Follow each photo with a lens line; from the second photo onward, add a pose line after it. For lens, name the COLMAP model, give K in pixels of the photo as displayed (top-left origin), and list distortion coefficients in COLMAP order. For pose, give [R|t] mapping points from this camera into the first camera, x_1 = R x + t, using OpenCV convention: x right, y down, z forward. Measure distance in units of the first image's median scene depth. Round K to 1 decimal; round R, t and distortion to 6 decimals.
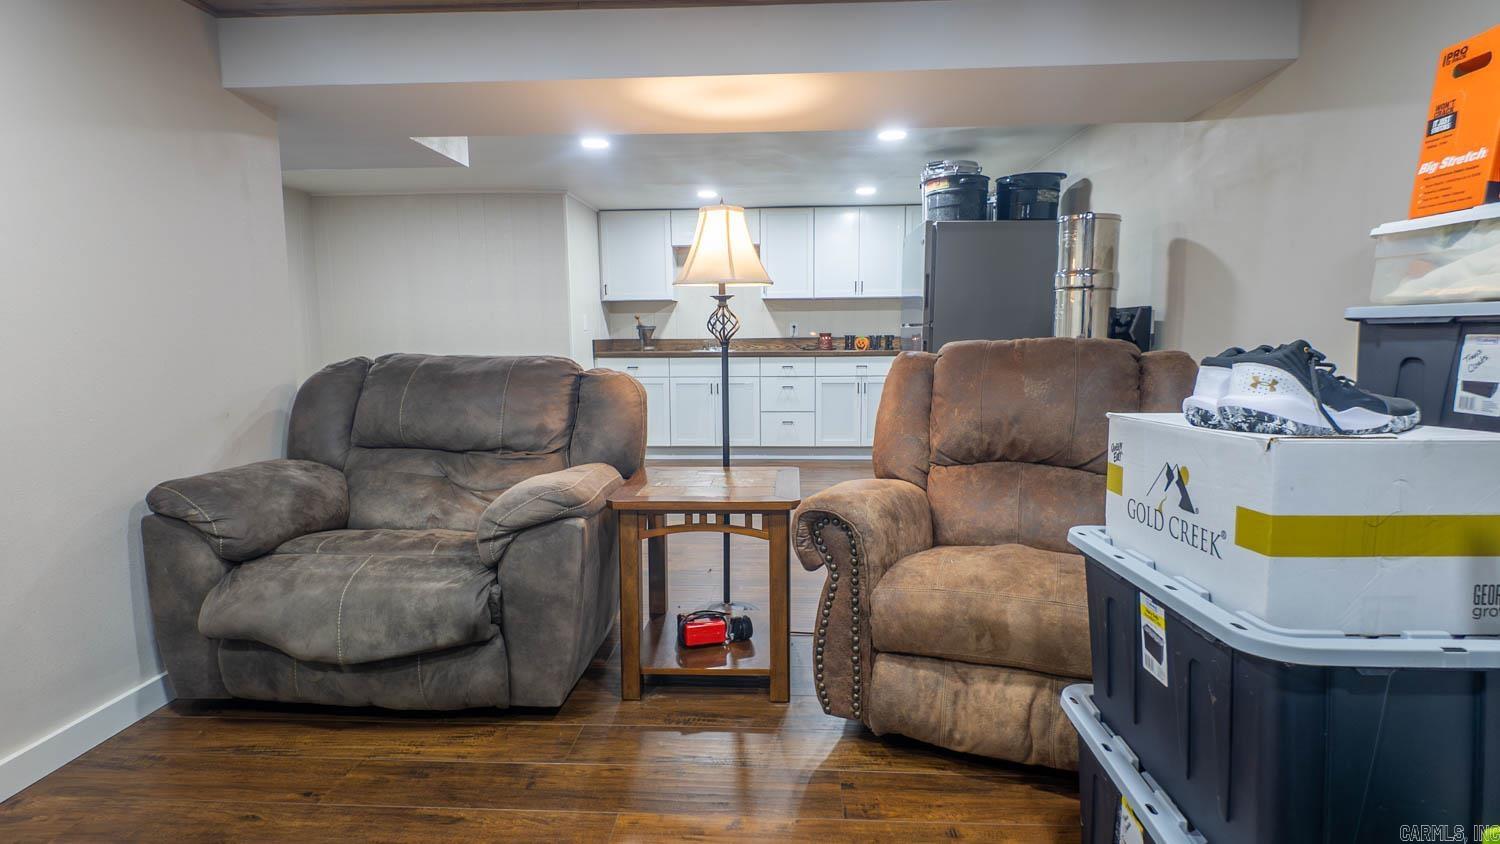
lens RADIAL K [[768.5, 0, 750.0], [0, 768.5, 422.0], [0, 0, 1]] dist [0.049391, -0.063259]
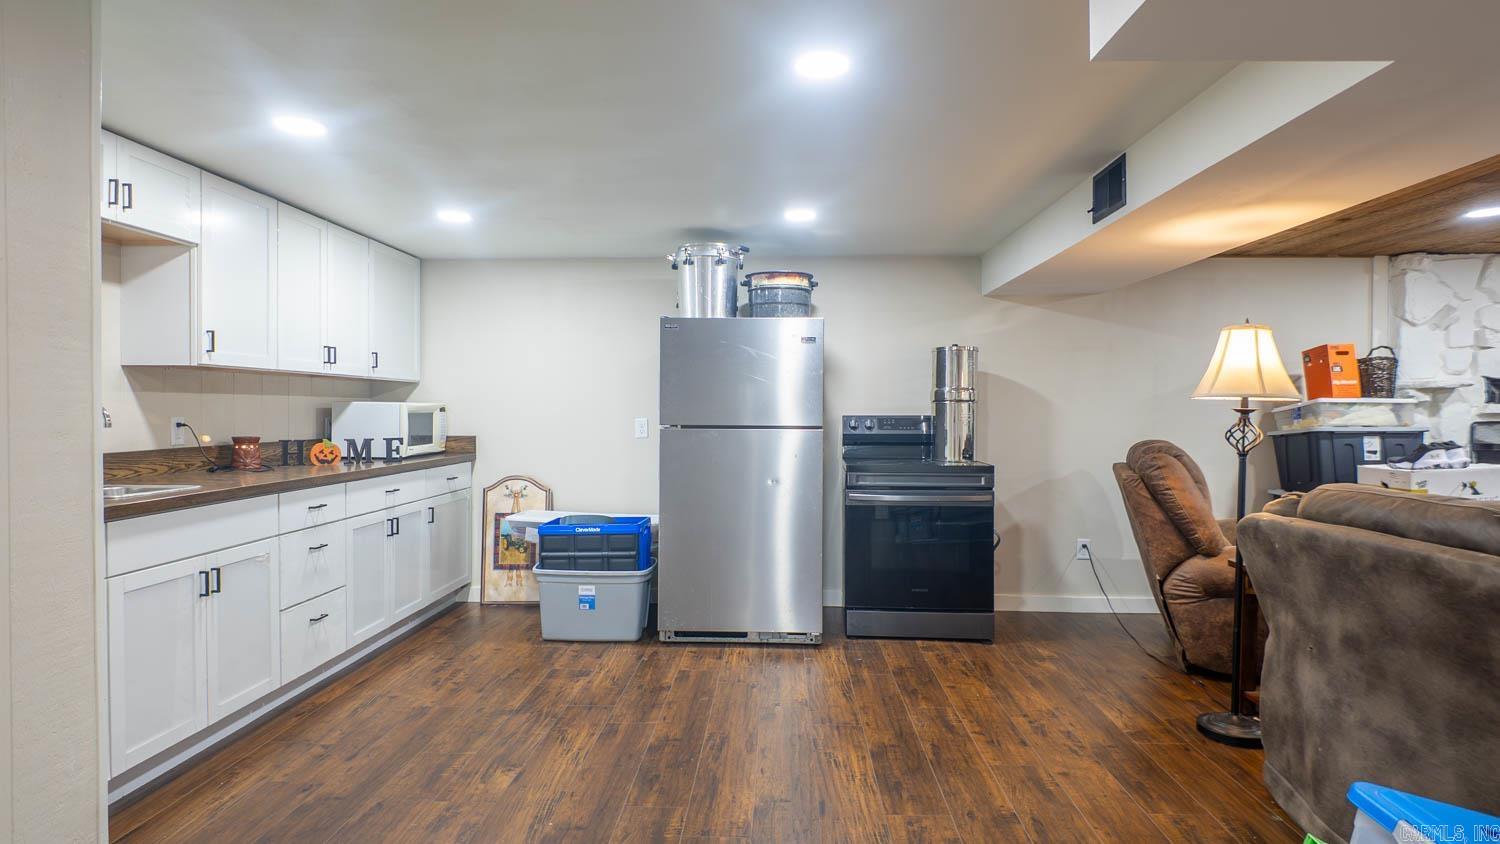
lens RADIAL K [[768.5, 0, 750.0], [0, 768.5, 422.0], [0, 0, 1]] dist [0.049391, -0.063259]
pose [[-0.022480, -0.007946, 0.999716, -0.441289], [0.112262, 0.993624, 0.010422, -0.095927], [-0.993424, 0.112465, -0.021445, 0.695935]]
